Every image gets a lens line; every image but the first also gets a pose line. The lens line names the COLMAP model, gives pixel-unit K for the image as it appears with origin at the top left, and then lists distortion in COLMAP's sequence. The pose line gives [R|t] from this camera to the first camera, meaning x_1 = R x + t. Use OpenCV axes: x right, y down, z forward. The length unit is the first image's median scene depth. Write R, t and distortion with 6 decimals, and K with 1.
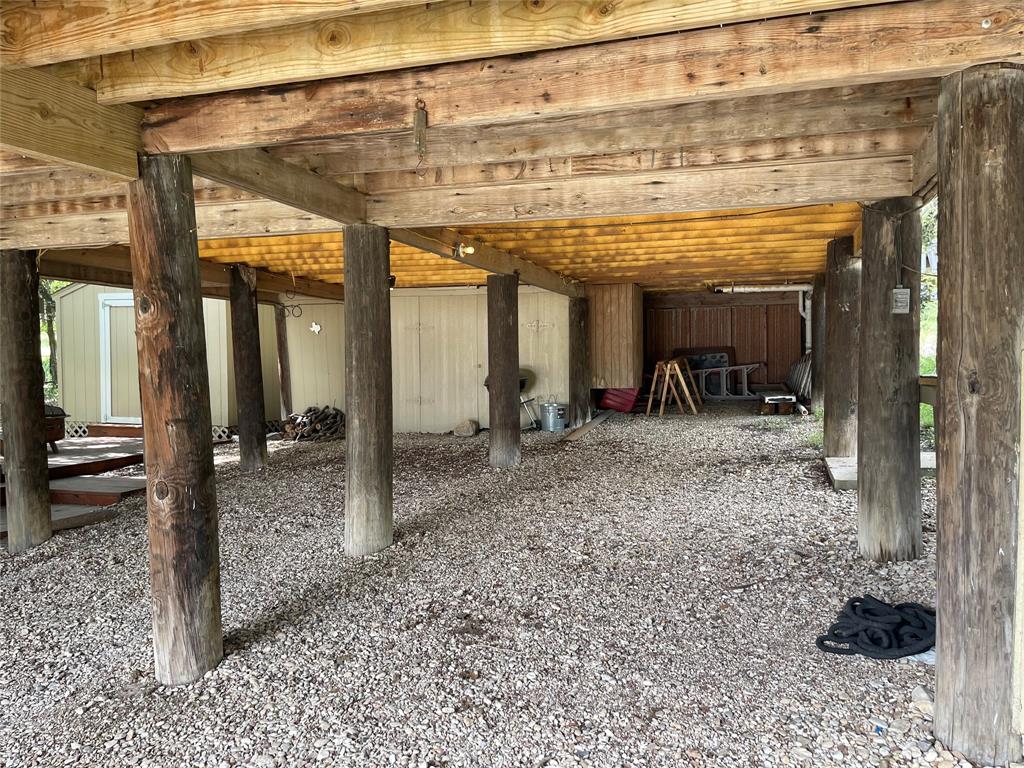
lens RADIAL K [[773.5, 0, 518.7], [0, 773.5, 390.3], [0, 0, 1]] dist [0.086381, -0.118770]
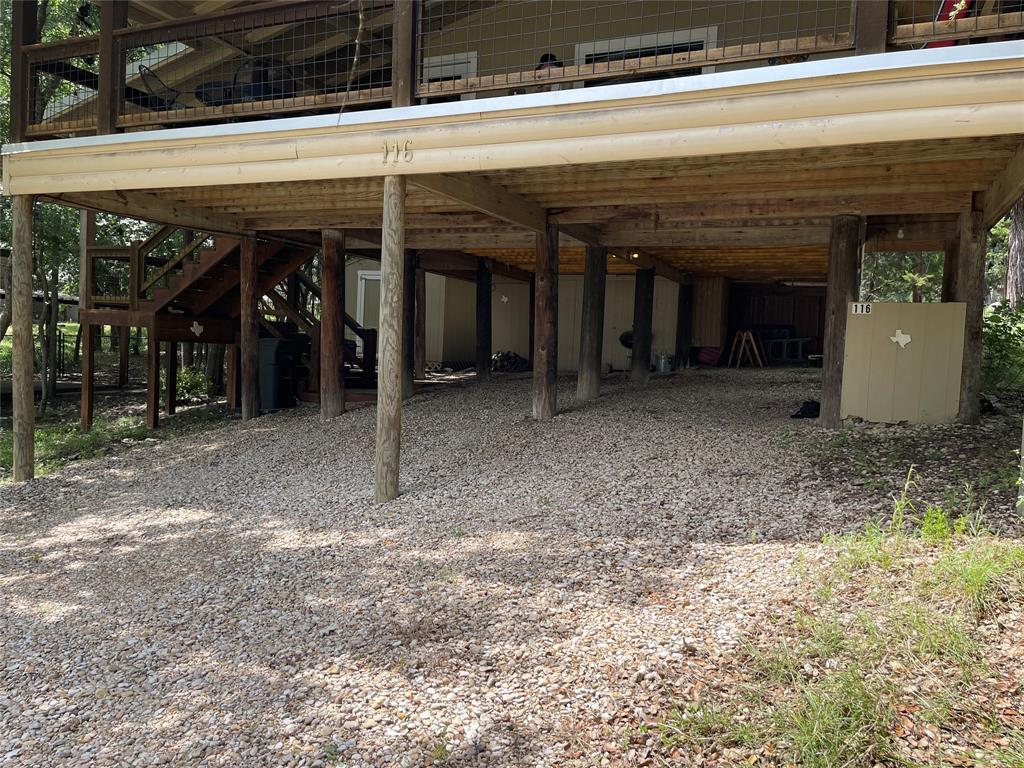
lens RADIAL K [[778.4, 0, 509.8], [0, 778.4, 389.3], [0, 0, 1]] dist [0.069862, -0.089767]
pose [[0.992811, 0.055139, -0.106239, -0.102968], [-0.053692, 0.998422, 0.016438, 0.087041], [0.106978, -0.010616, 0.994205, -0.629097]]
